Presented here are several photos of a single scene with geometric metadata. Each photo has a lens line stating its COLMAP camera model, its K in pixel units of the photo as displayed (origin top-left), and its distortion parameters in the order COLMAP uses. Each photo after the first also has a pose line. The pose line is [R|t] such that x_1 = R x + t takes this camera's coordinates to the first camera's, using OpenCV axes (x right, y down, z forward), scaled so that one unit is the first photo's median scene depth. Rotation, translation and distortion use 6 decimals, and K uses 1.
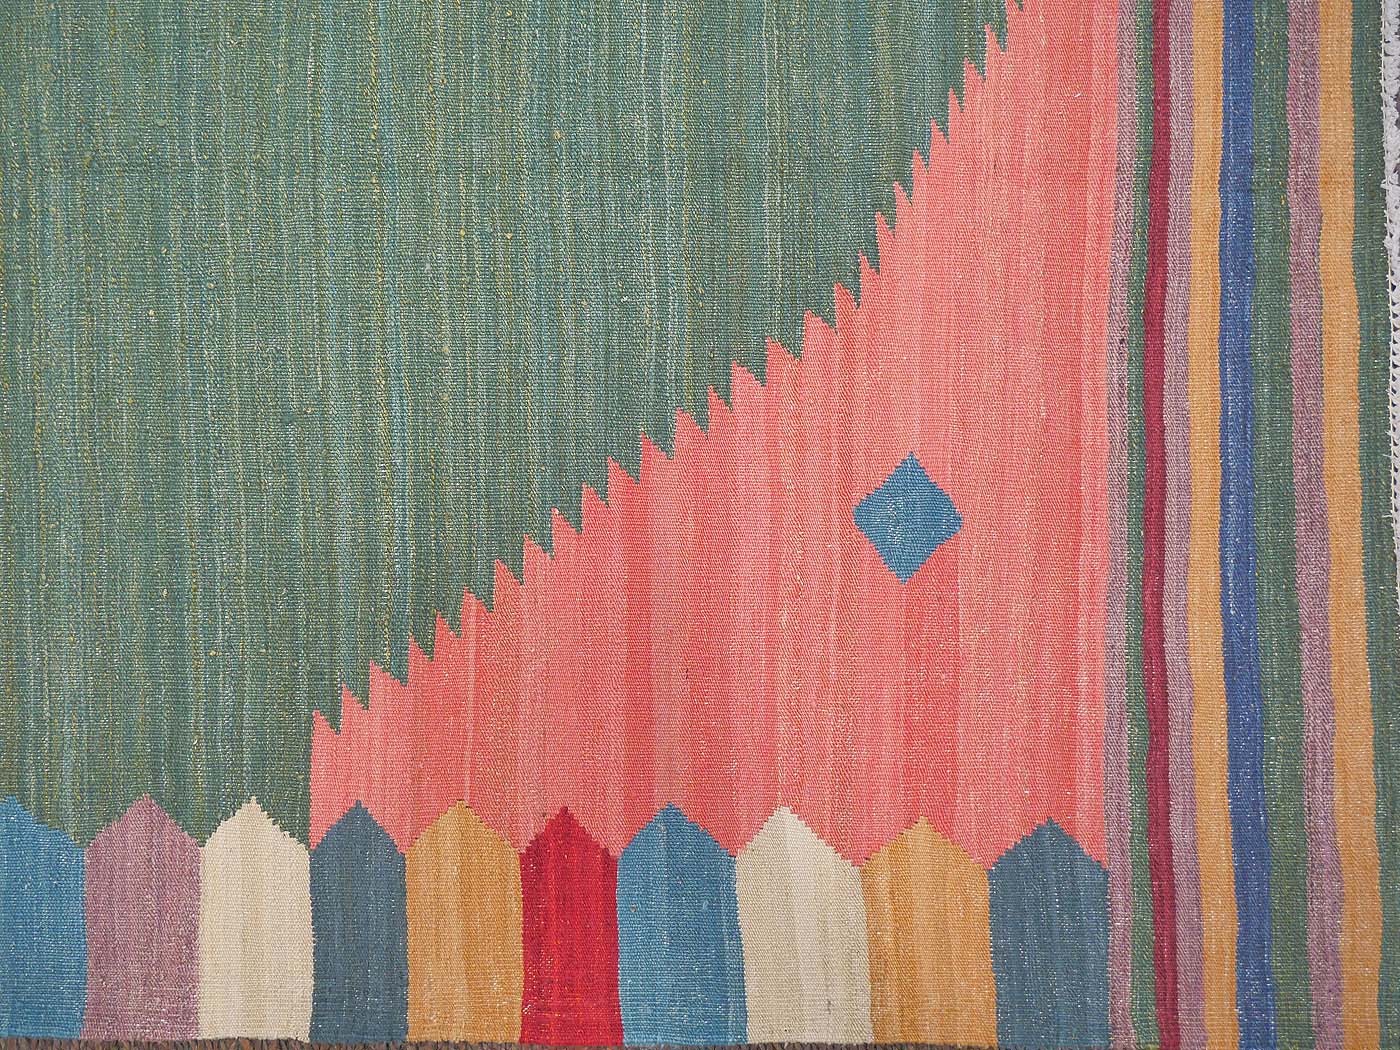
lens RADIAL K [[1782.1, 0, 698.8], [0, 1782.1, 525.1], [0, 0, 1]] dist [0.027710, 0.000000]
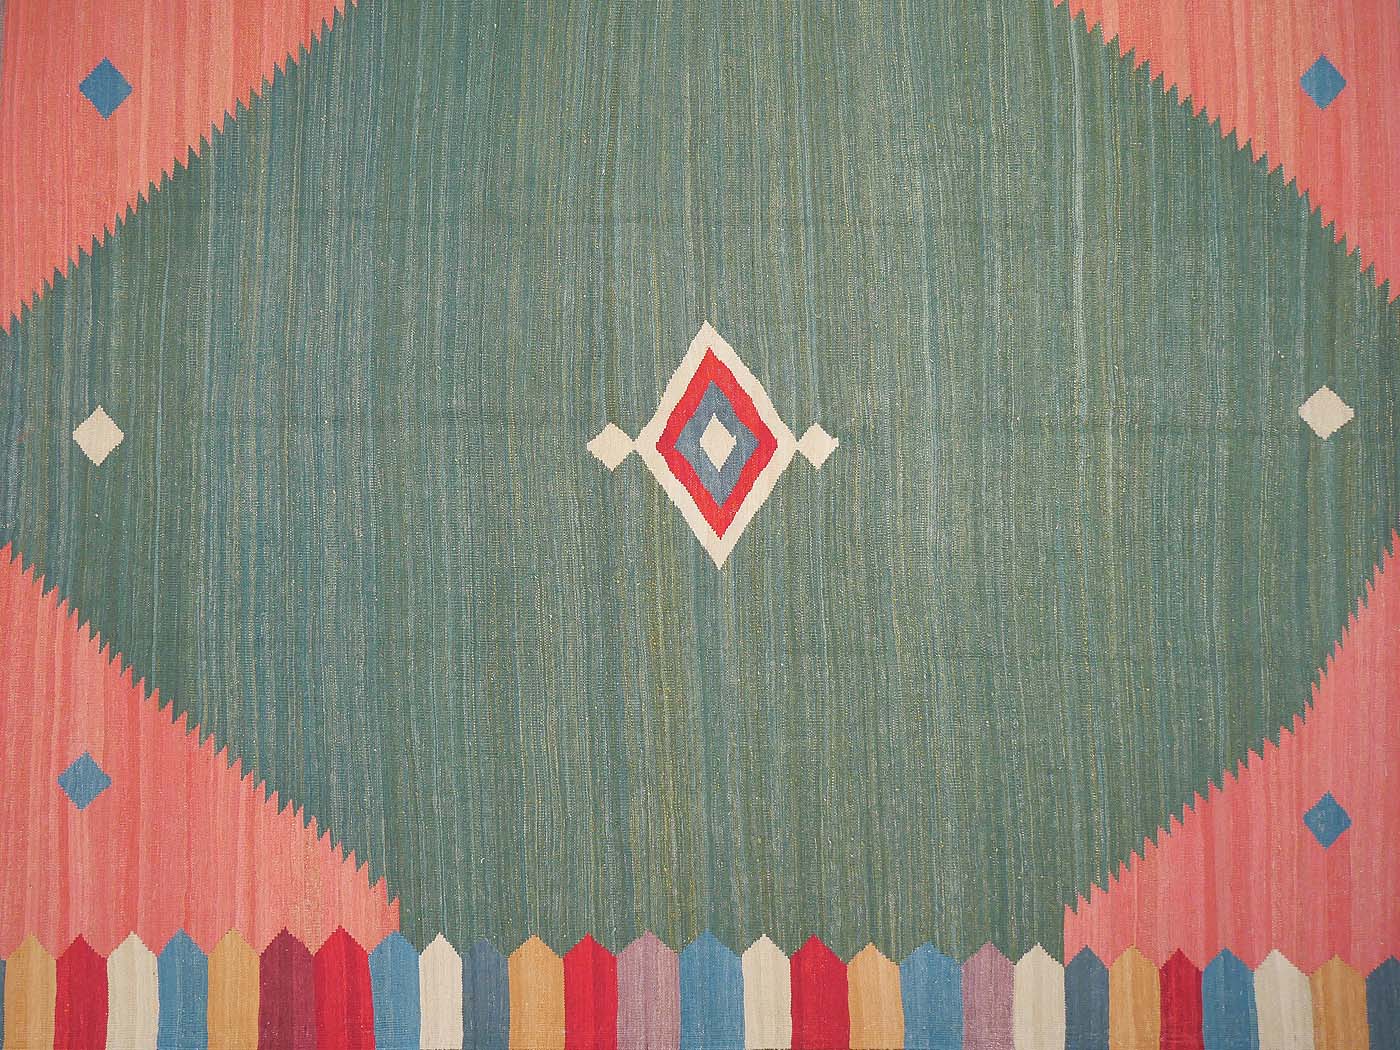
lens RADIAL K [[2056.6, 0, 697.5], [0, 2056.6, 524.1], [0, 0, 1]] dist [0.052367, 0.000000]
pose [[0.998210, 0.014498, 0.058014, -0.828733], [-0.013103, 0.999618, -0.024346, -0.301862], [-0.058345, 0.023543, 0.998019, -1.559573]]
